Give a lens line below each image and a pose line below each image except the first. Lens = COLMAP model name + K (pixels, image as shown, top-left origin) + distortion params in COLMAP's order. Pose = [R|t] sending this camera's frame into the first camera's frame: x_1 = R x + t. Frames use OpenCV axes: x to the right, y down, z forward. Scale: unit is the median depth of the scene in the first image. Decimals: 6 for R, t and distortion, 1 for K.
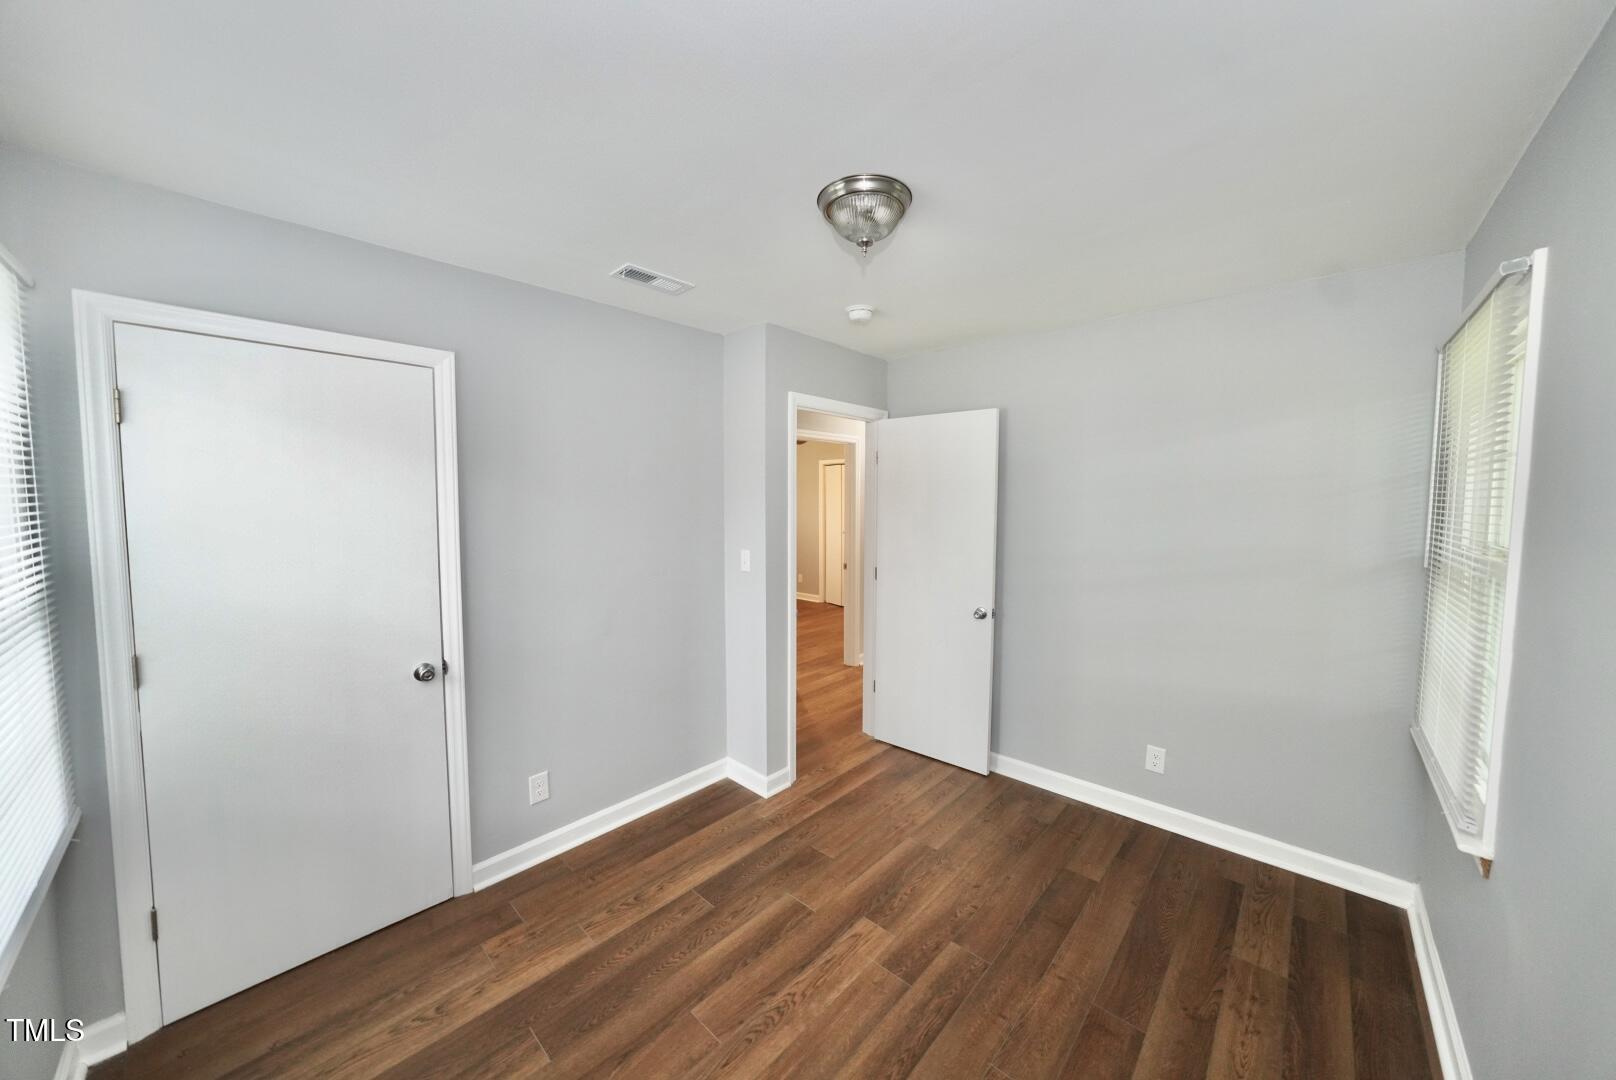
lens RADIAL K [[558.7, 0, 807.1], [0, 558.7, 534.0], [0, 0, 1]] dist [-0.029464, 0.006108]
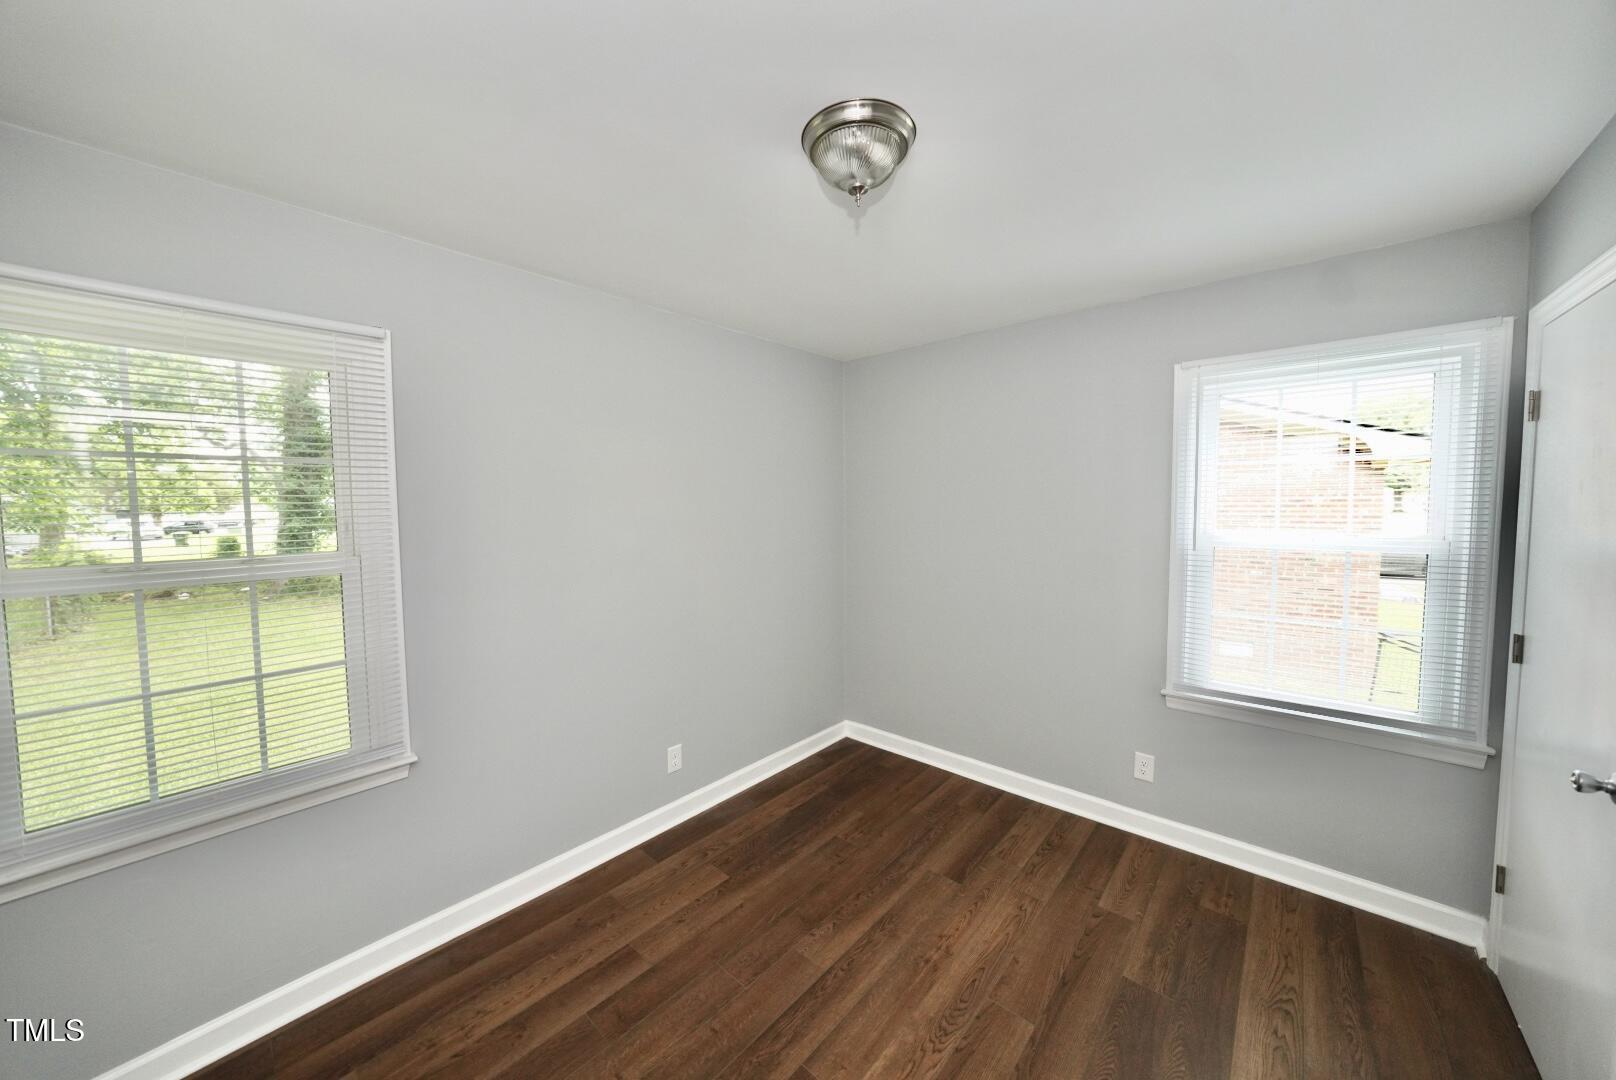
lens RADIAL K [[558.7, 0, 807.1], [0, 558.7, 534.0], [0, 0, 1]] dist [-0.029464, 0.006108]
pose [[-0.999780, 0.011884, -0.017293, 0.198422], [0.009851, 0.993518, 0.113248, -0.105793], [0.018527, 0.113053, -0.993416, 1.876159]]
